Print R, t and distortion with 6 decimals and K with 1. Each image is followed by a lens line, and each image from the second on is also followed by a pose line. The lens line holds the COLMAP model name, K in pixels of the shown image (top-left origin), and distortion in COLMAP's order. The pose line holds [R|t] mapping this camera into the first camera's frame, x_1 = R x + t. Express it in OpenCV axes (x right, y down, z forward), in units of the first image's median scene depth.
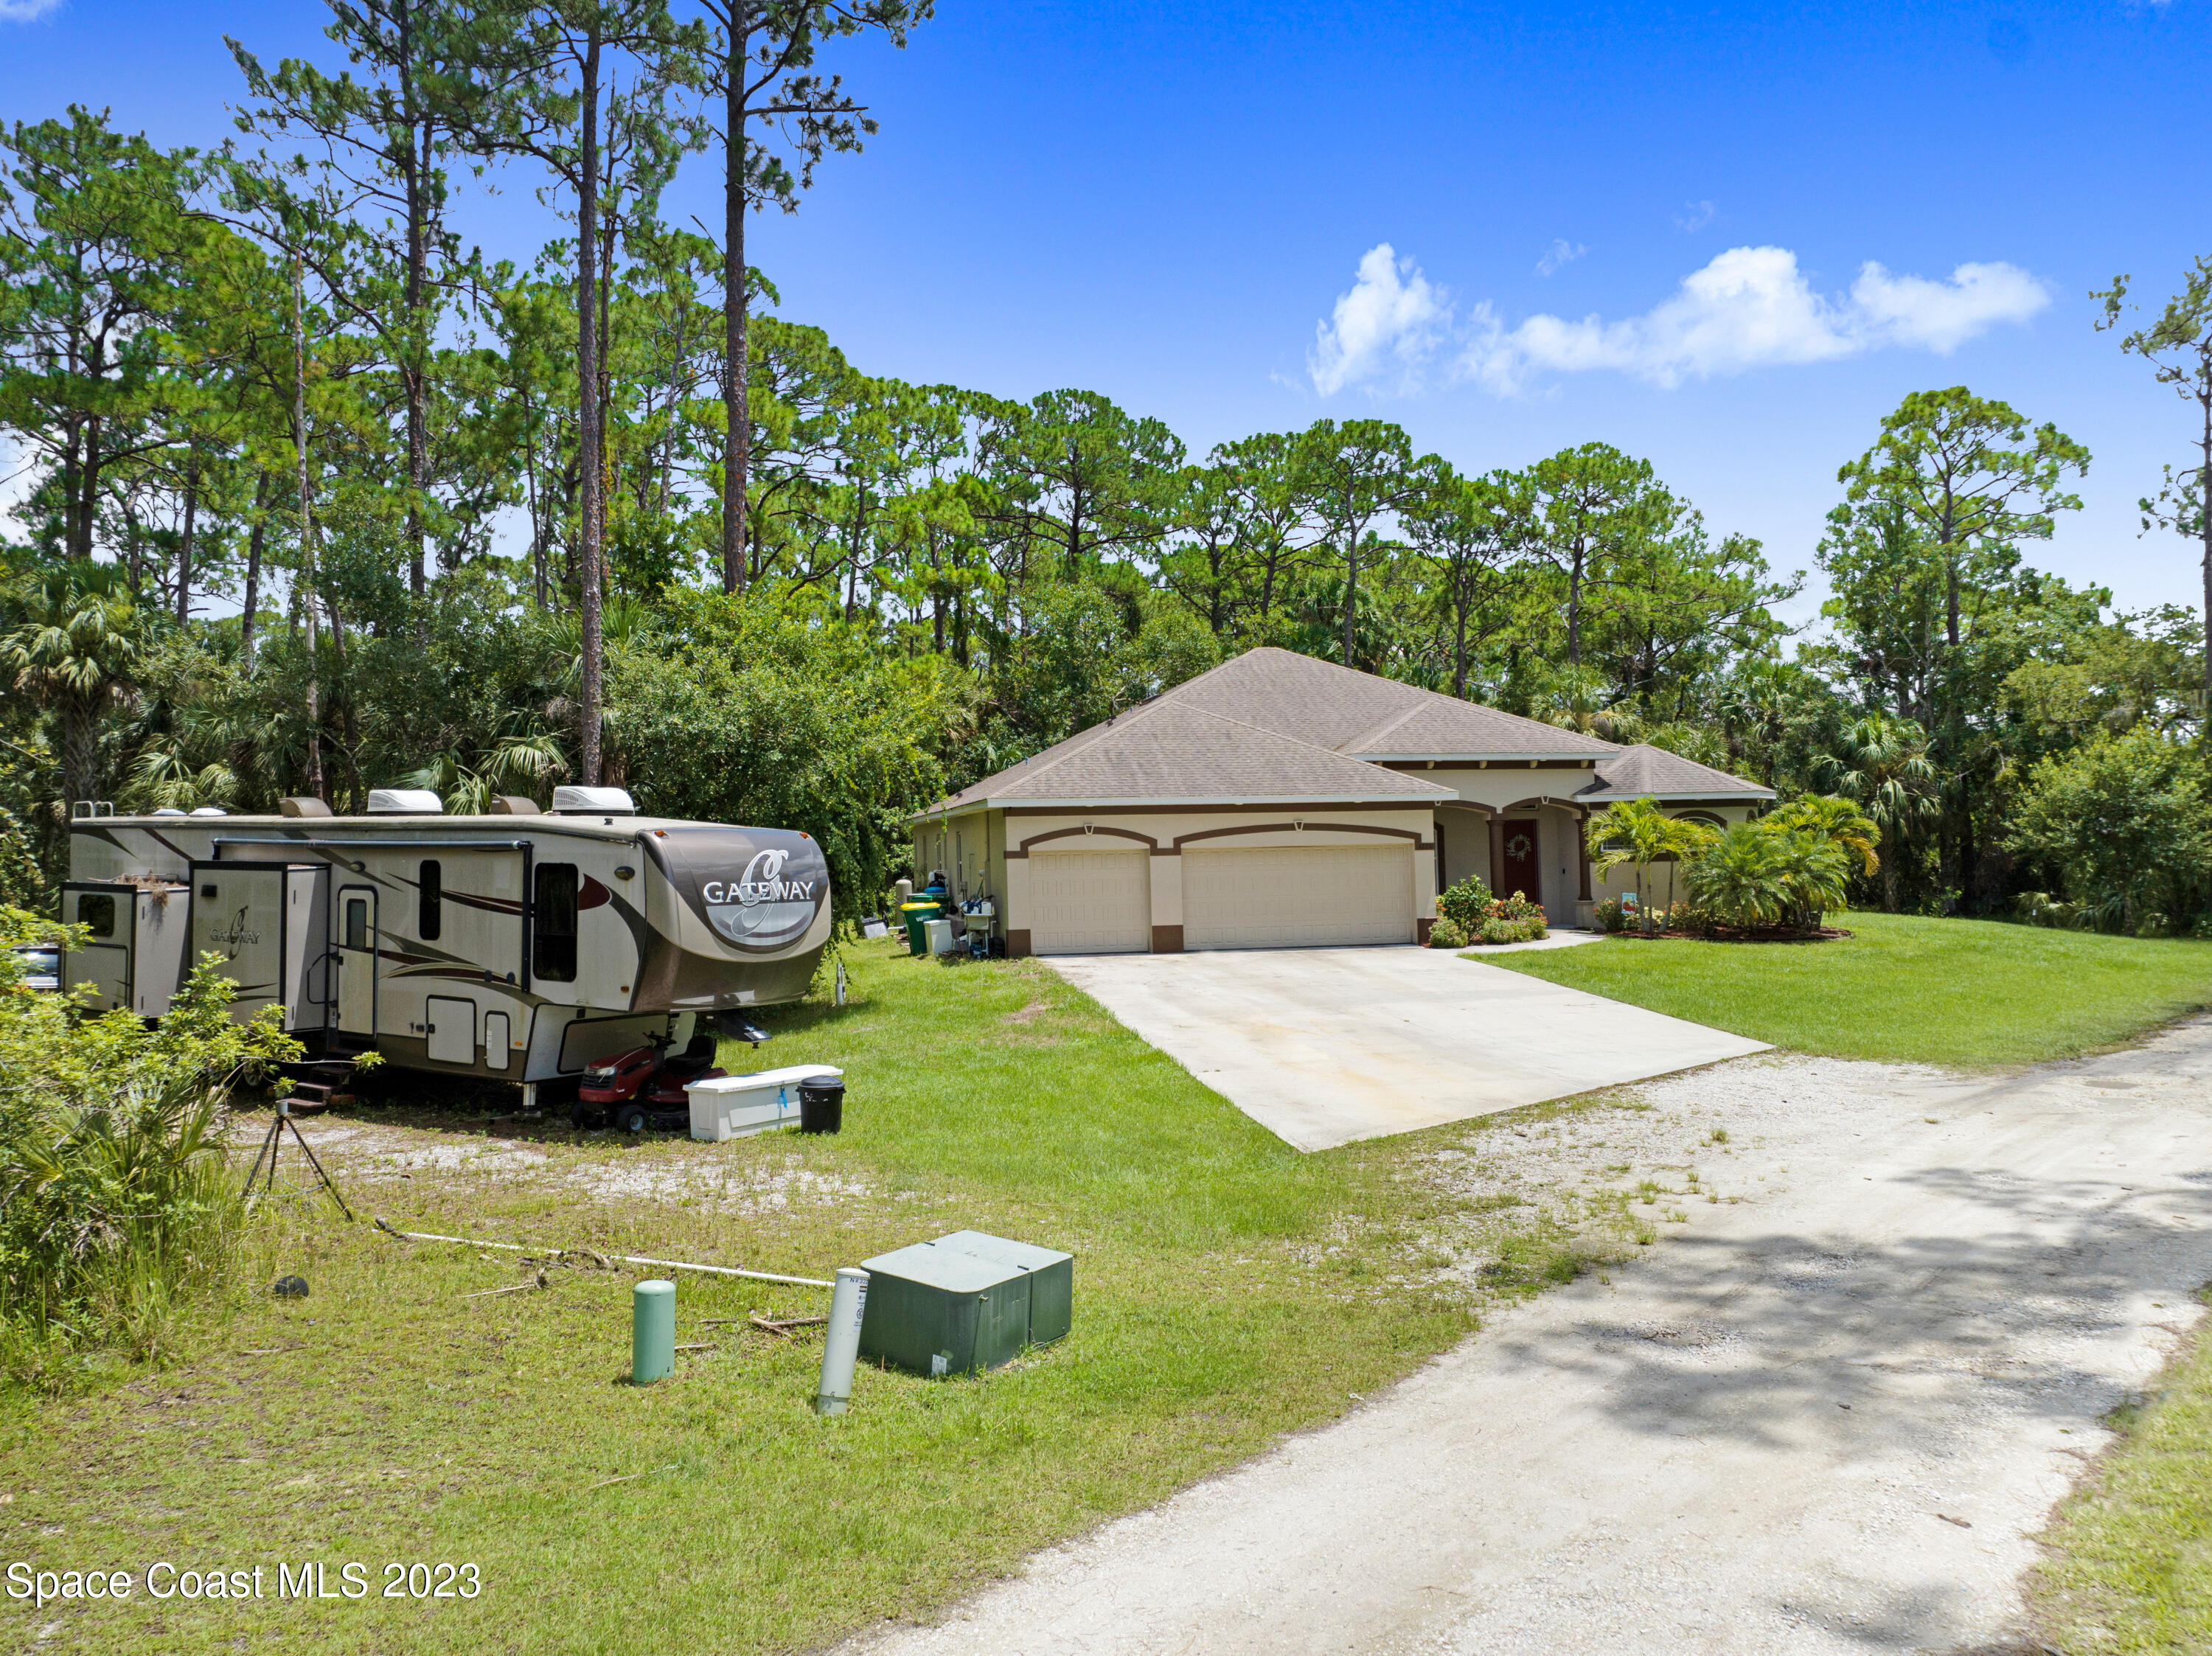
lens RADIAL K [[1539.9, 0, 1035.3], [0, 1539.9, 826.7], [0, 0, 1]] dist [-0.007625, -0.006980]
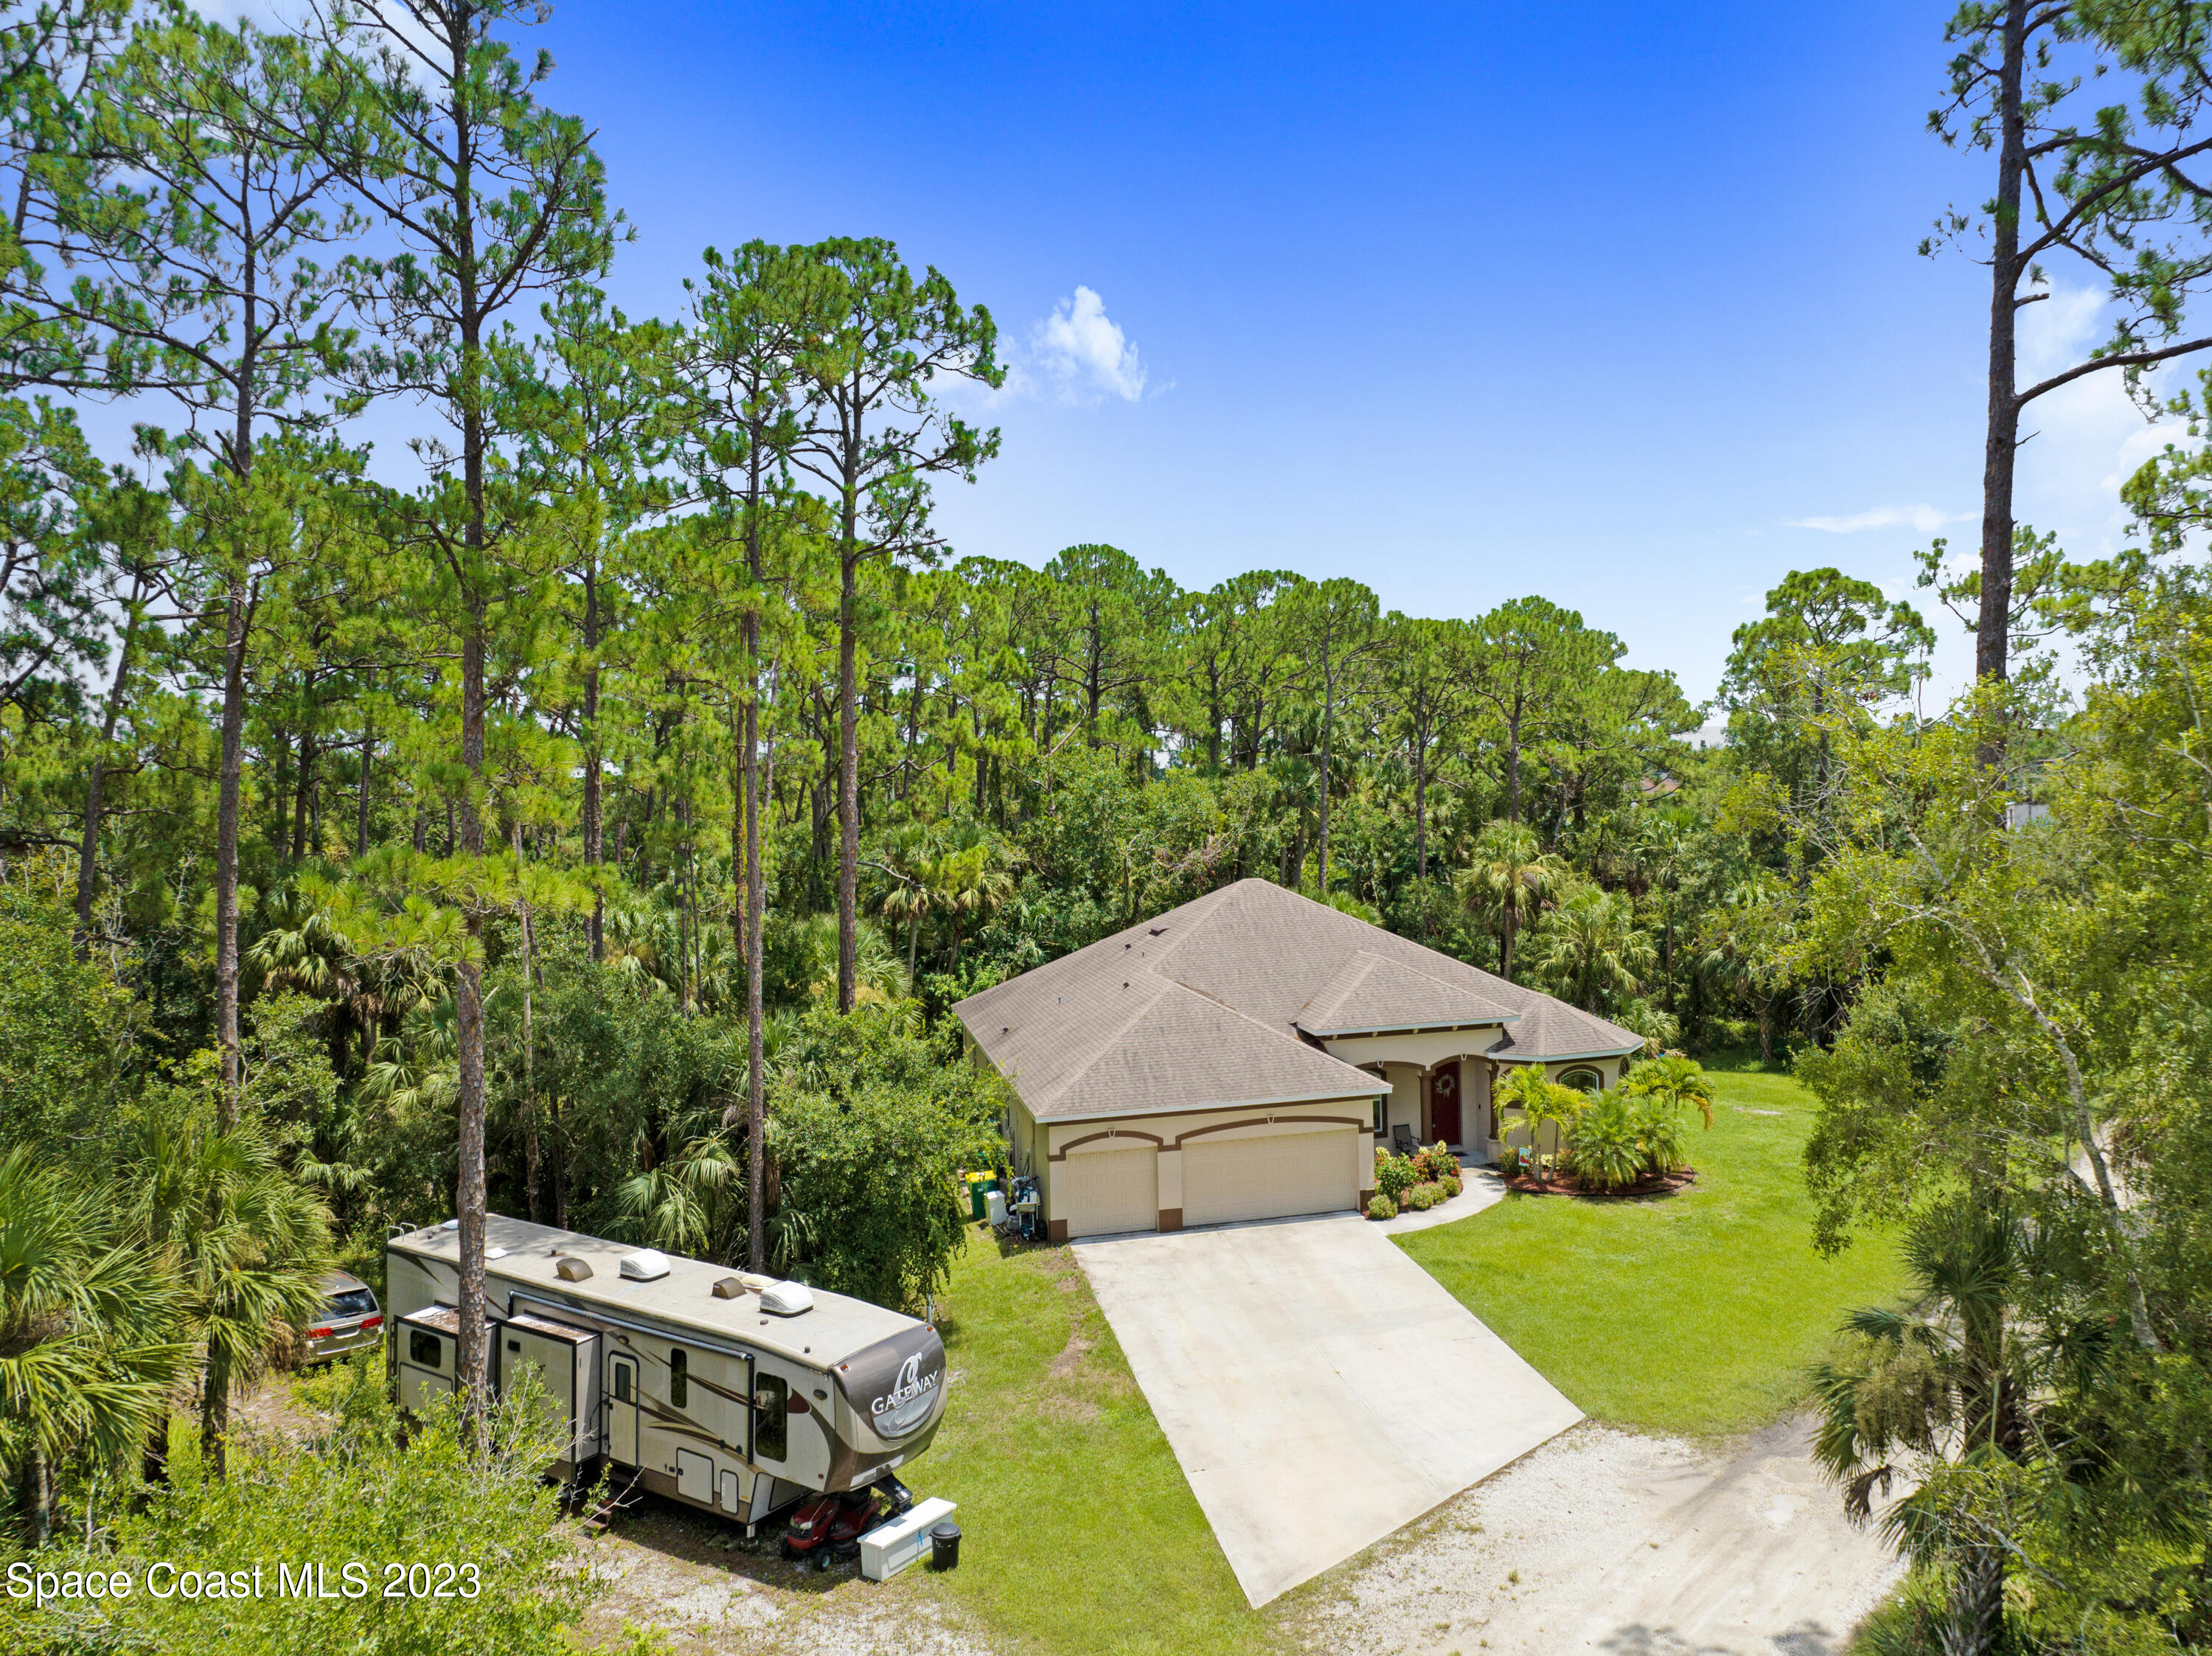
lens RADIAL K [[1552.0, 0, 1104.1], [0, 1552.0, 544.6], [0, 0, 1]] dist [0.005664, -0.028828]
pose [[0.999023, 0.013007, 0.042233, -0.033600], [-0.010647, 0.998395, -0.055627, -0.418149], [-0.042889, 0.055123, 0.997558, -0.346124]]
